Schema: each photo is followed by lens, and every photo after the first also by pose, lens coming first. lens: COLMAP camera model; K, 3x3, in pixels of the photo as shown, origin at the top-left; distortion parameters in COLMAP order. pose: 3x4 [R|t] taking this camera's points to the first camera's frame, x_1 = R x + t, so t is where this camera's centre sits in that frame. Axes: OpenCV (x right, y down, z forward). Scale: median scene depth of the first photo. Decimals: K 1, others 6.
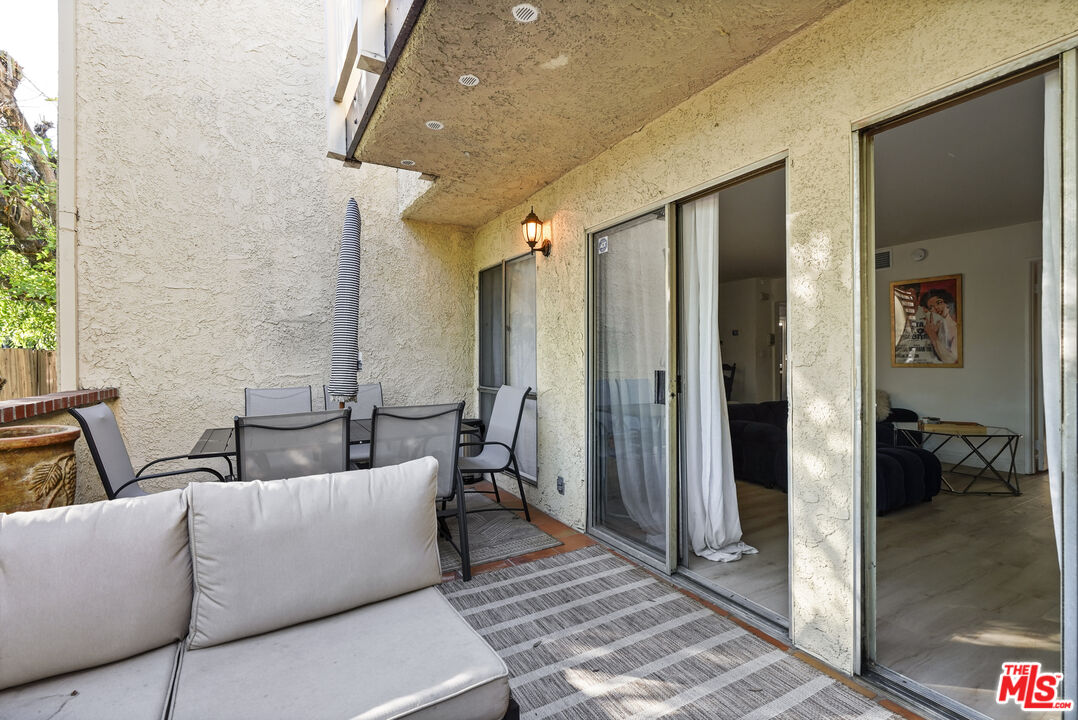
lens RADIAL K [[499.0, 0, 544.9], [0, 499.0, 358.8], [0, 0, 1]] dist [-0.011622, 0.001619]
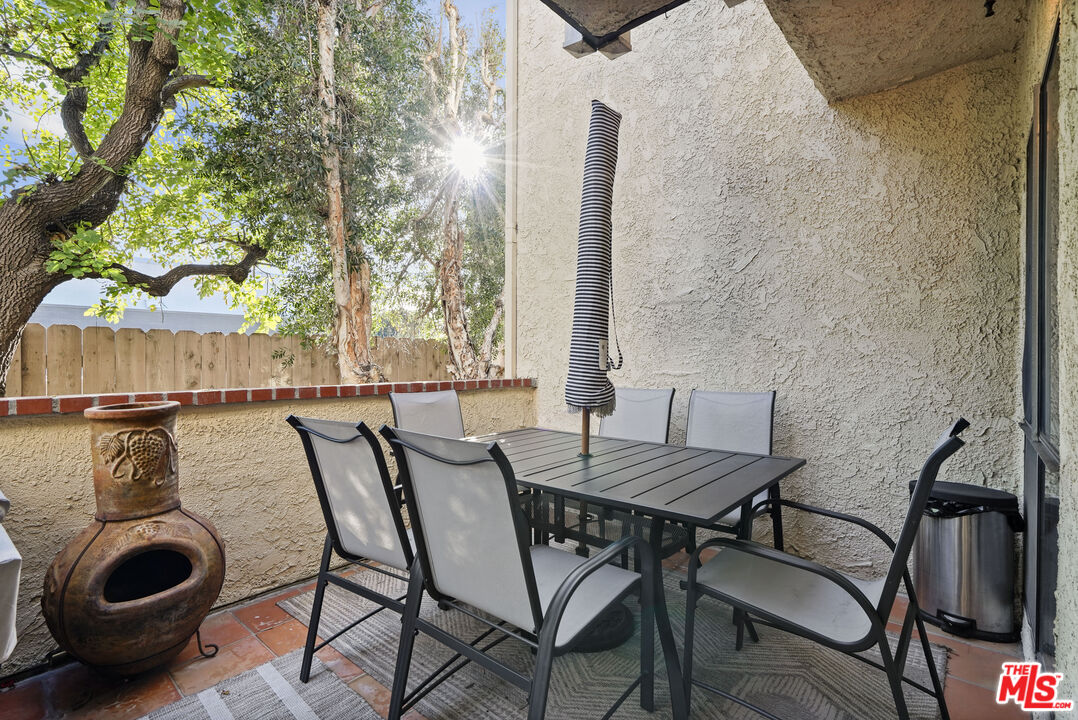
lens RADIAL K [[499.0, 0, 537.1], [0, 499.0, 357.5], [0, 0, 1]] dist [-0.011622, 0.001619]
pose [[0.324074, 0.007582, -0.946001, 0.154237], [-0.006140, 0.999964, 0.005911, 0.005145], [0.946012, 0.003893, 0.324109, 0.556955]]
